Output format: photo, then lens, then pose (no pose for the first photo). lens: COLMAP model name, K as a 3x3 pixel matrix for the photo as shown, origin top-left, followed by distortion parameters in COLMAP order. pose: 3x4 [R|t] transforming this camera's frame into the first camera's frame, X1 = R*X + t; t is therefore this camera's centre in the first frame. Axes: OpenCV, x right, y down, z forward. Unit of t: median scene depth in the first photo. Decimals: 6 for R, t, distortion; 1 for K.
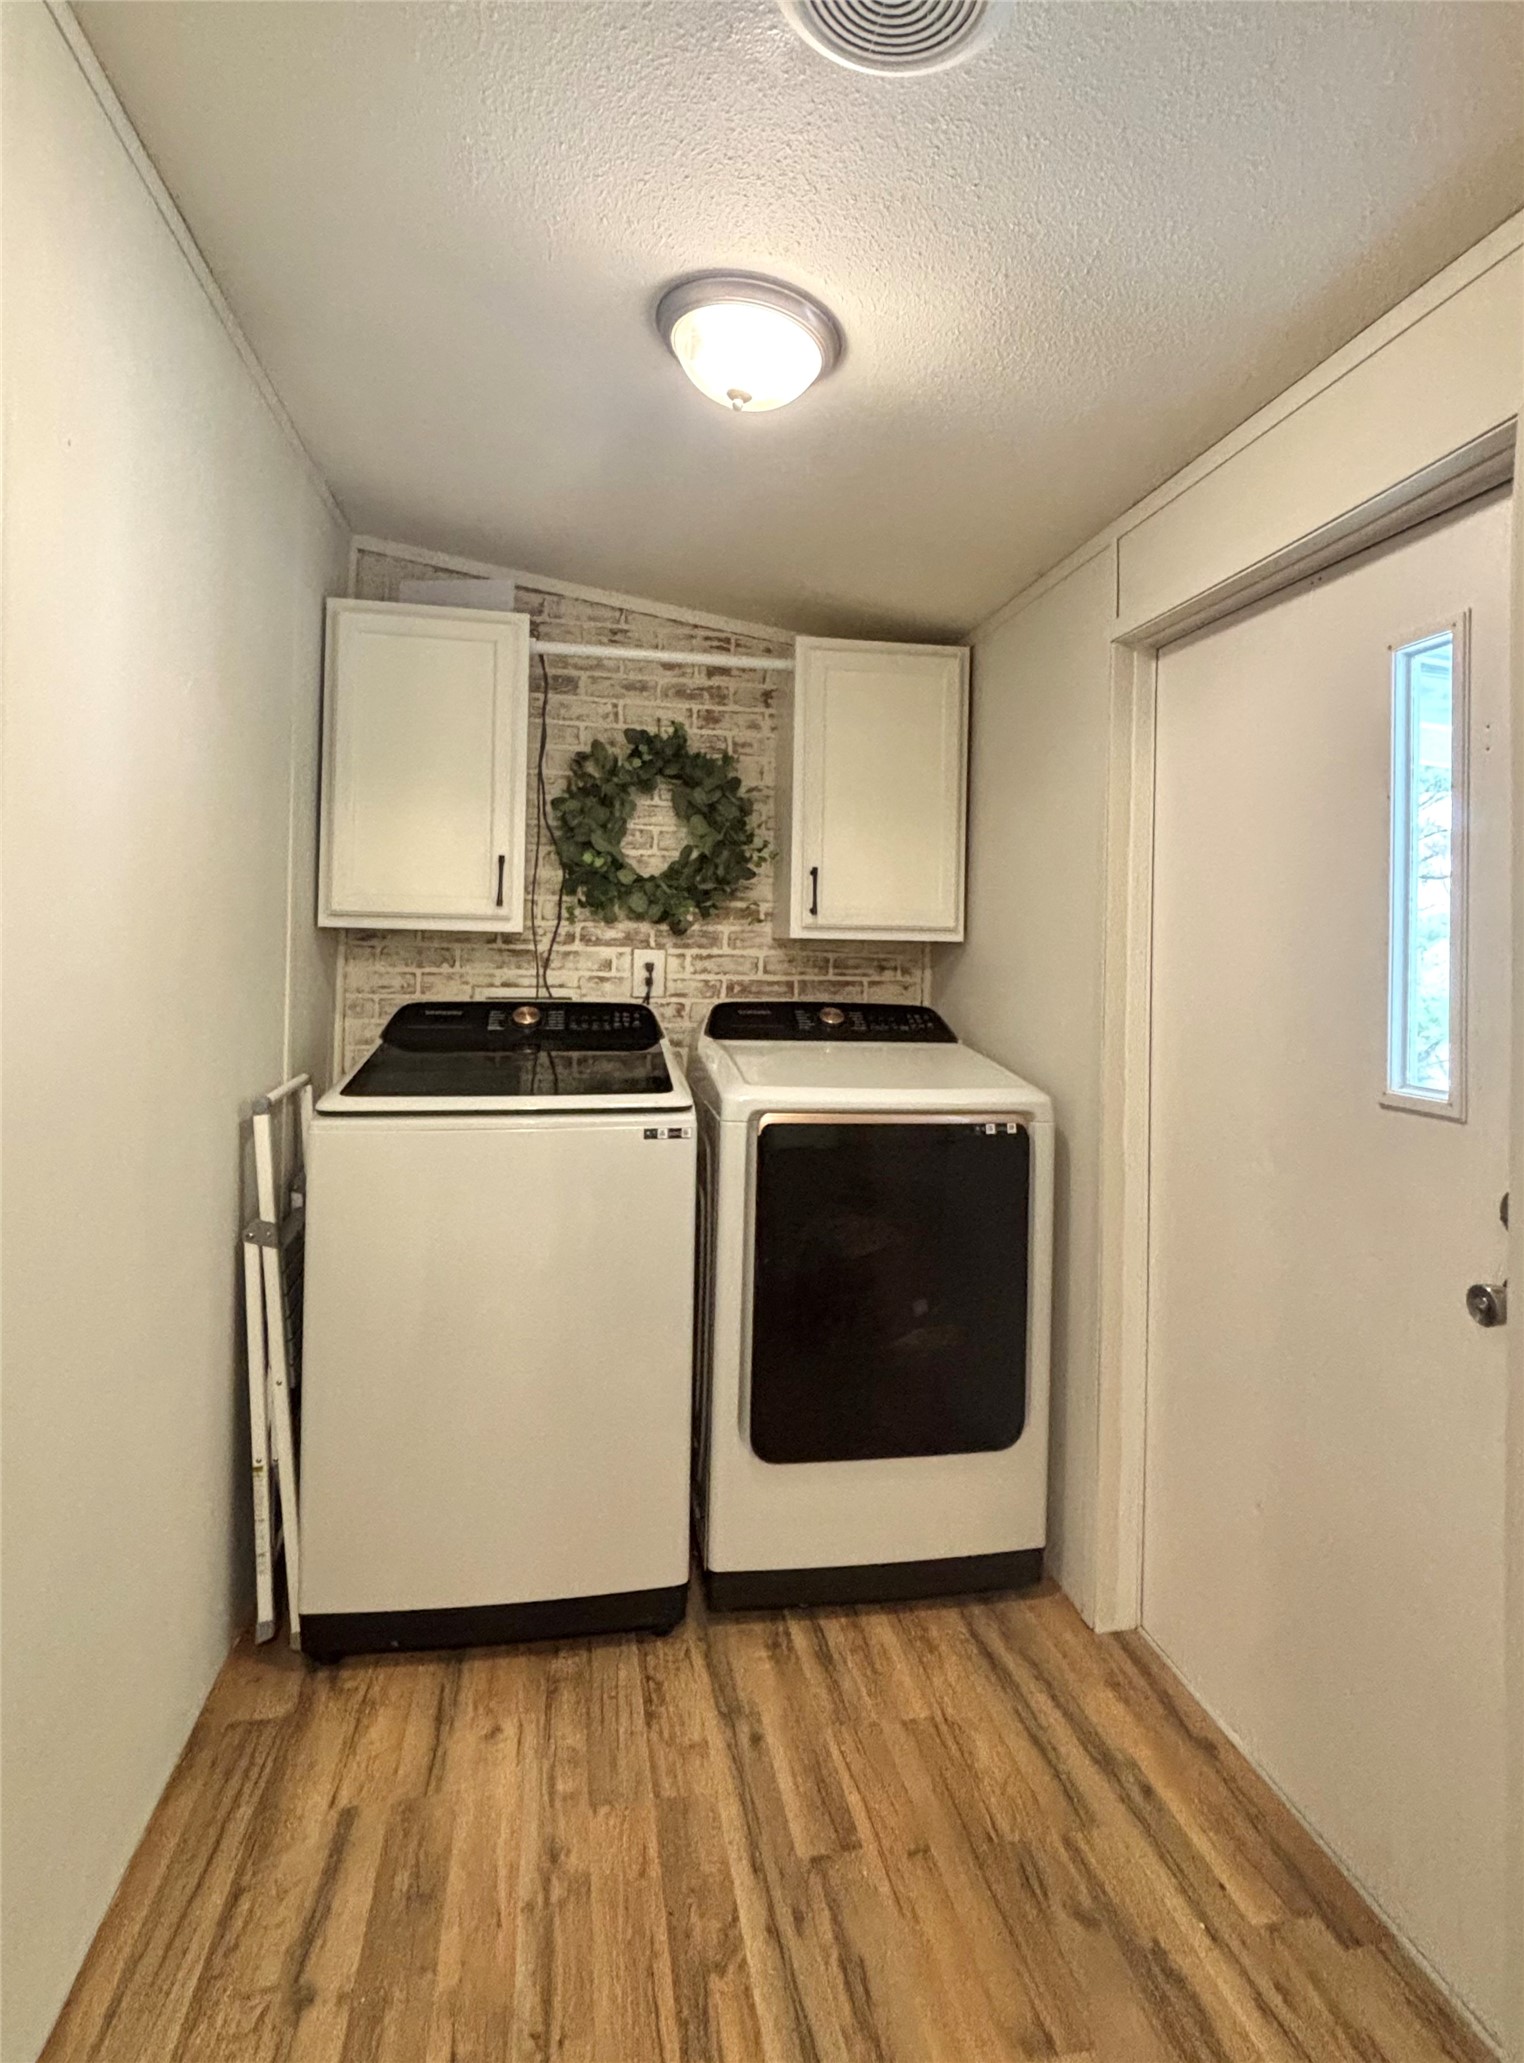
lens RADIAL K [[1036.8, 0, 757.0], [0, 1036.8, 1031.7], [0, 0, 1]] dist [-0.000116, -0.000001]
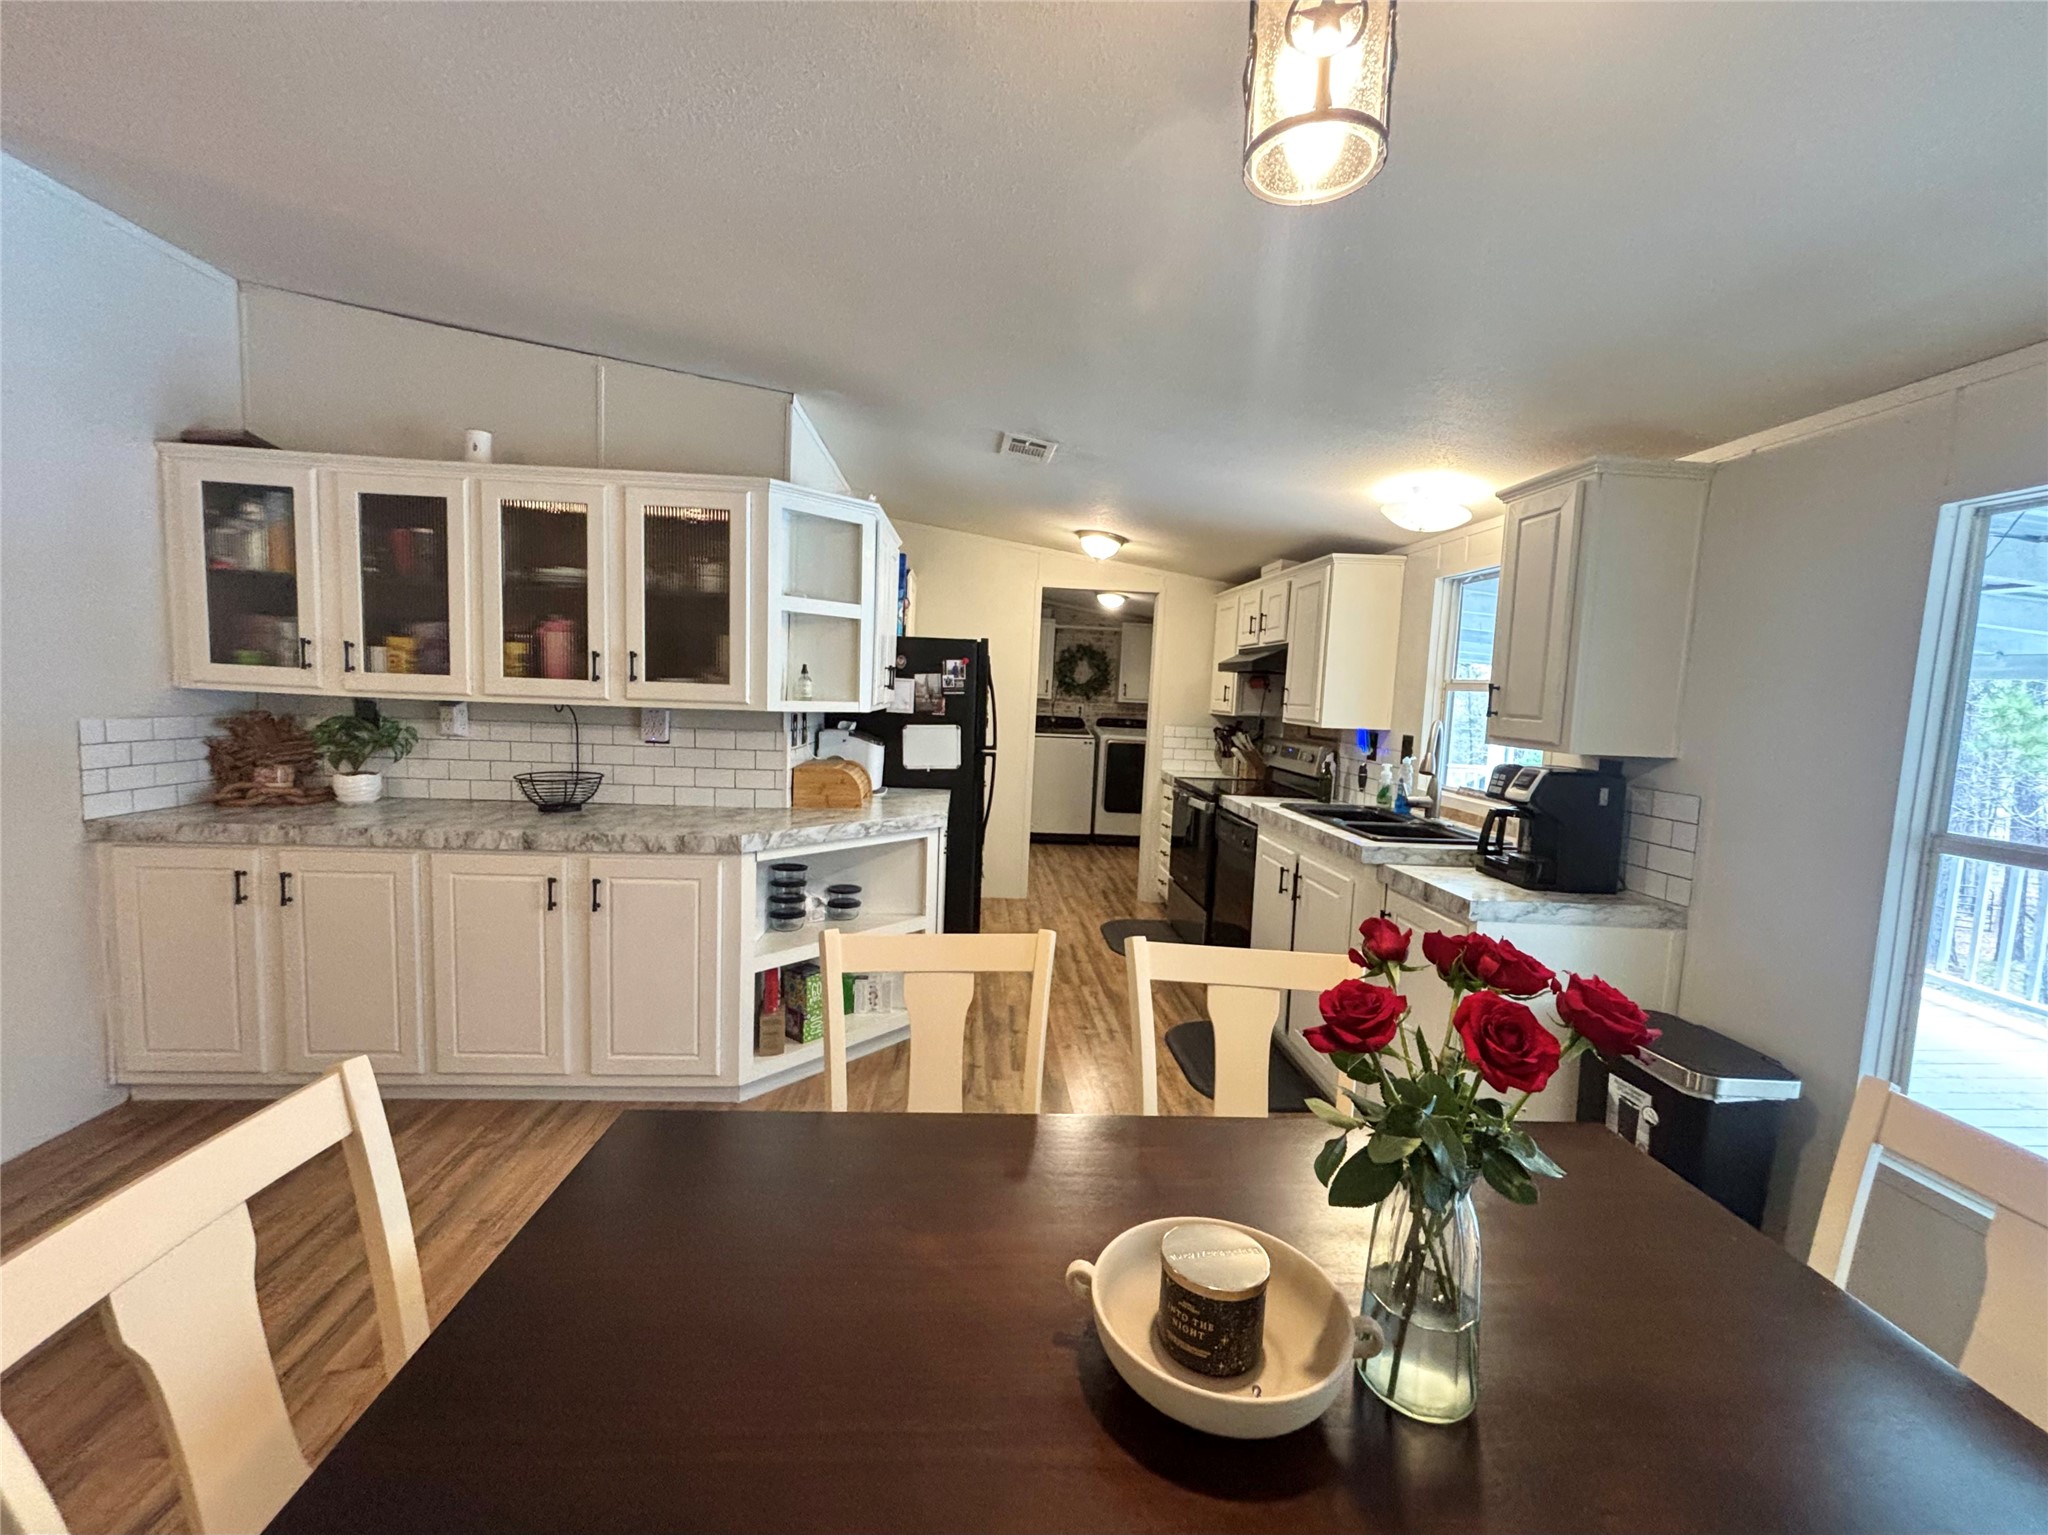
lens RADIAL K [[810.1, 0, 1024.1], [0, 810.1, 766.6], [0, 0, 1]] dist [-0.000075, 0.000000]
pose [[0.992998, 0.036431, -0.112374, 0.030165], [-0.035668, 0.999325, 0.008793, 0.132792], [0.112618, -0.004723, 0.993627, -1.967630]]
